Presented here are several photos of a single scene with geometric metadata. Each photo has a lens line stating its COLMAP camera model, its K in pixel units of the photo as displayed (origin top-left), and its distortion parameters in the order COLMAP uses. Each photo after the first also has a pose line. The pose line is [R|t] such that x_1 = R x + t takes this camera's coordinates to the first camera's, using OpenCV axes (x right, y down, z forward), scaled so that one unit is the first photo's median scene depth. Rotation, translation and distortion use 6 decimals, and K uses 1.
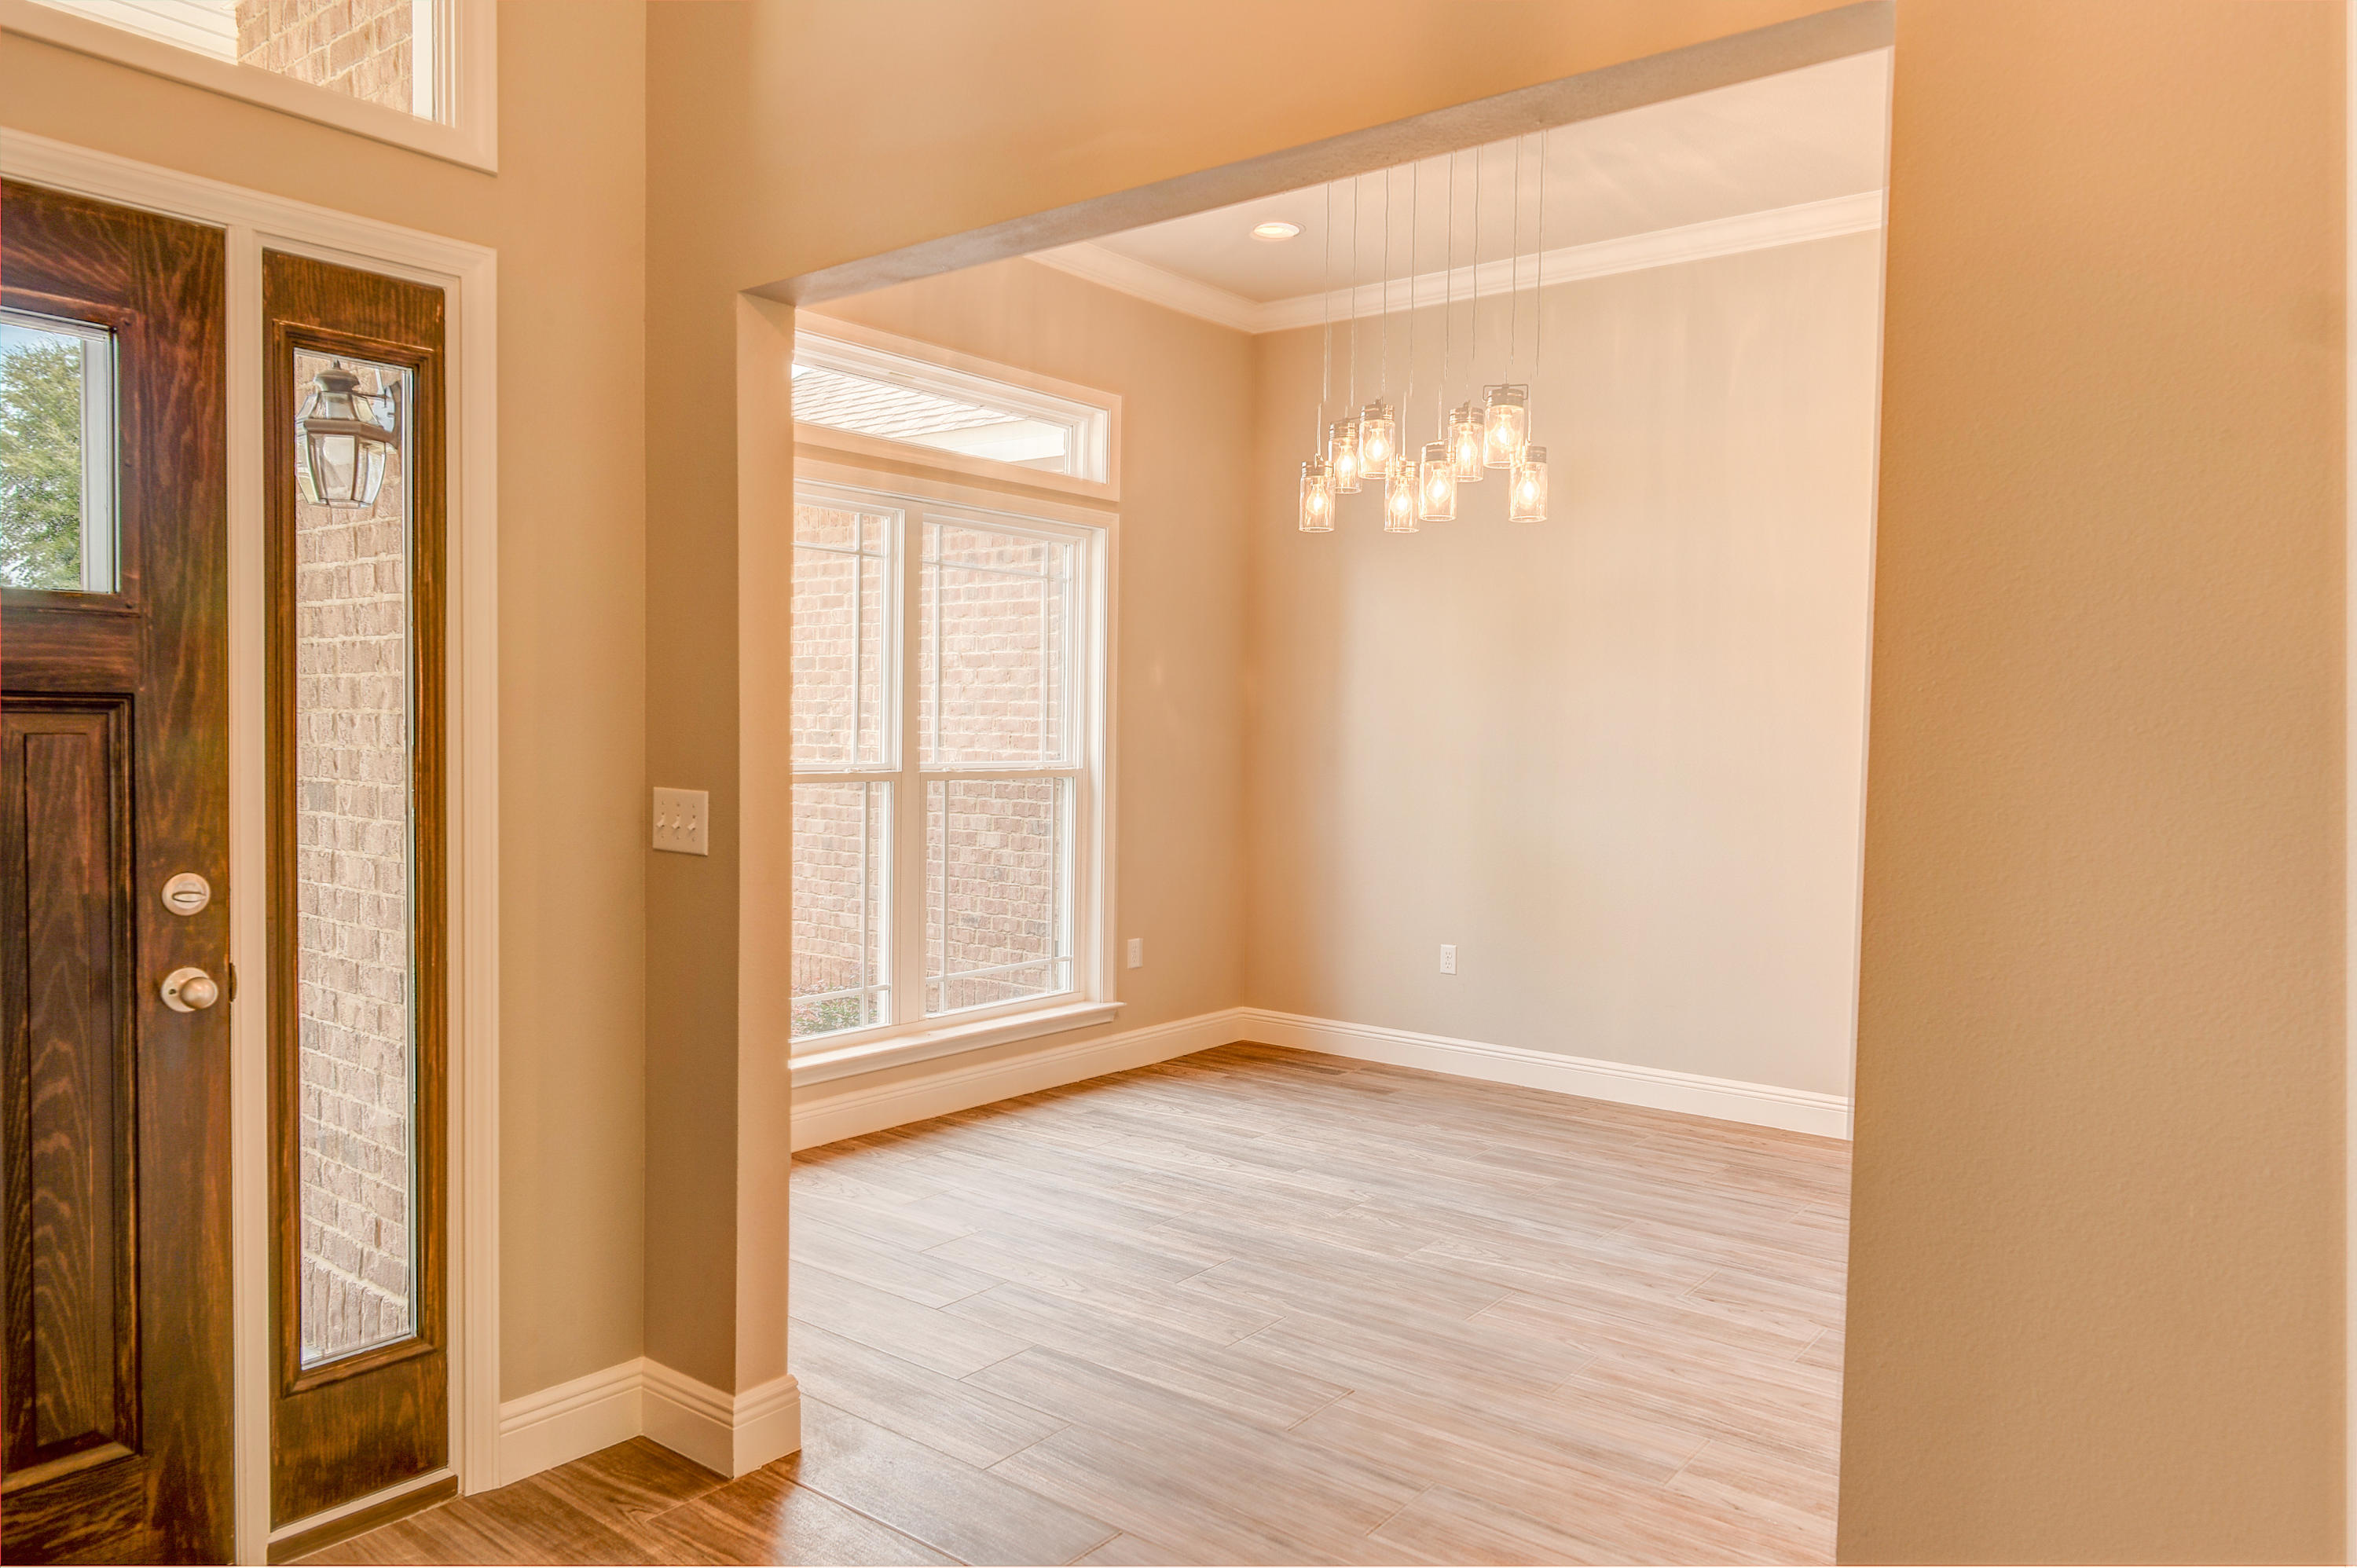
lens RADIAL K [[1593.5, 0, 1171.0], [0, 1593.5, 795.3], [0, 0, 1]] dist [-0.002010, -0.006678]
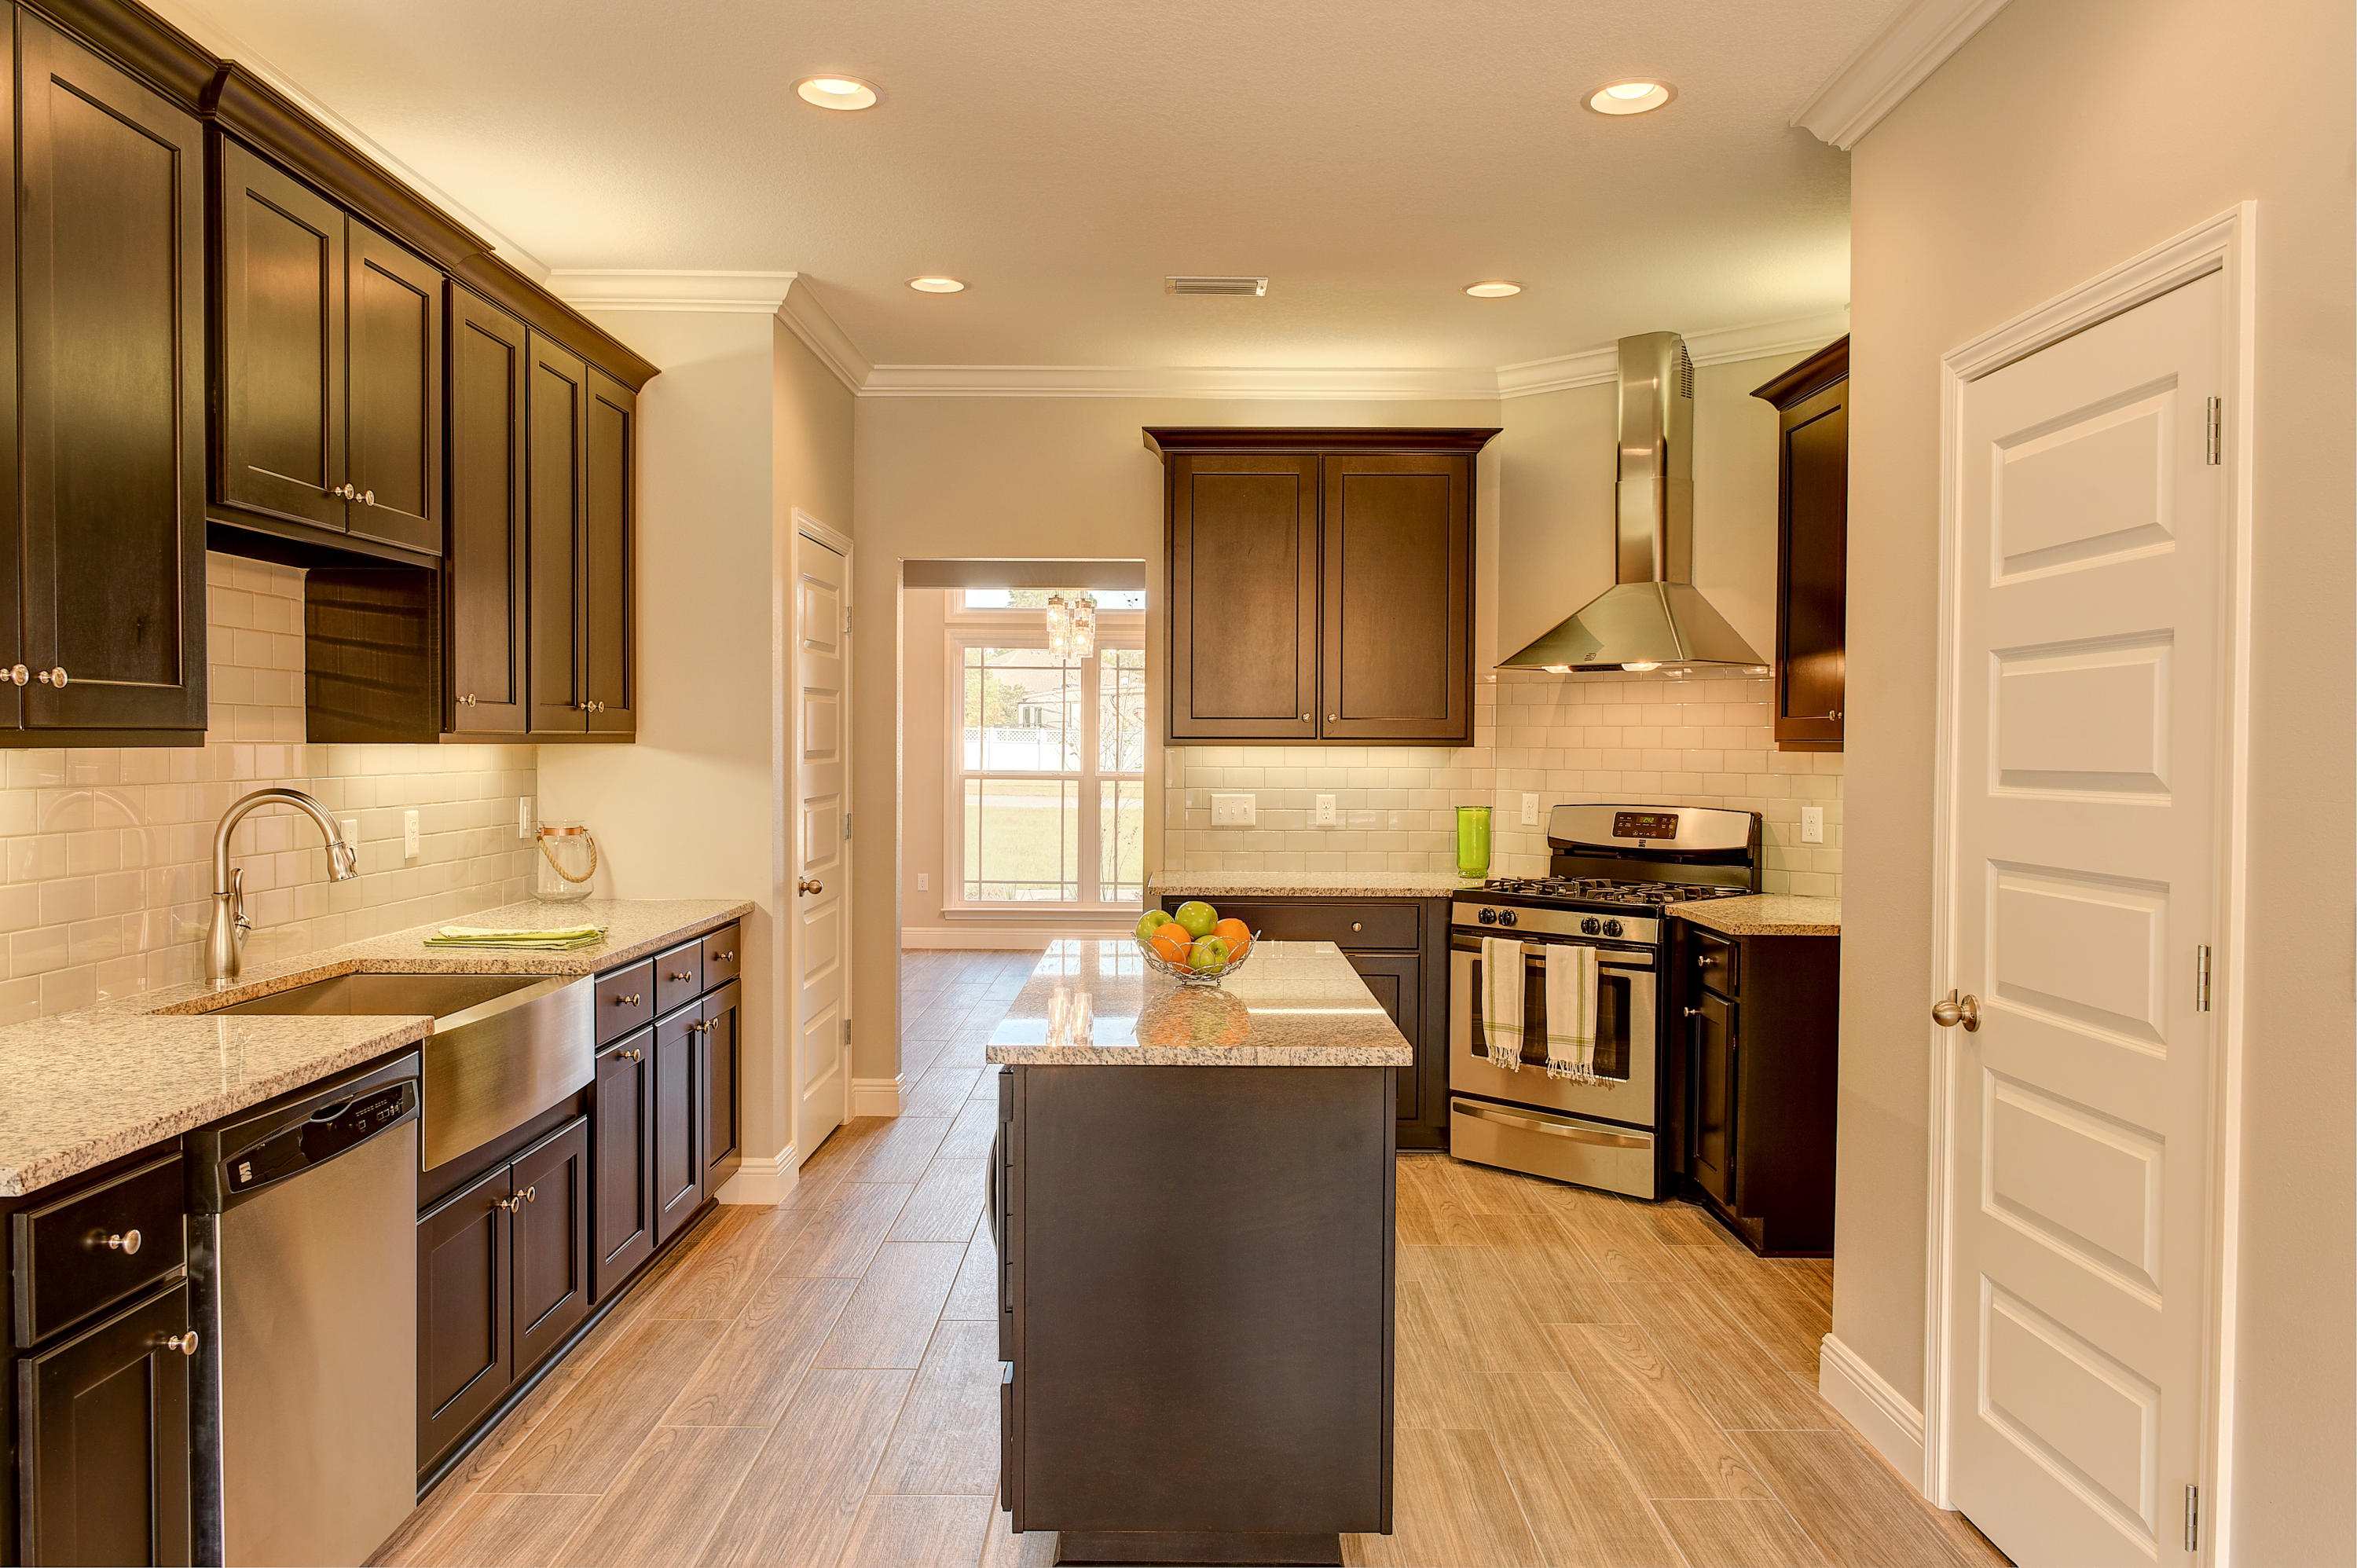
lens RADIAL K [[1713.2, 0, 1174.0], [0, 1713.2, 793.1], [0, 0, 1]] dist [-0.005106, -0.002040]
pose [[0.623520, 0.019211, -0.781571, 1.622402], [-0.033689, 0.999430, -0.002310, 0.009730], [0.781081, 0.027771, 0.623812, -0.267872]]
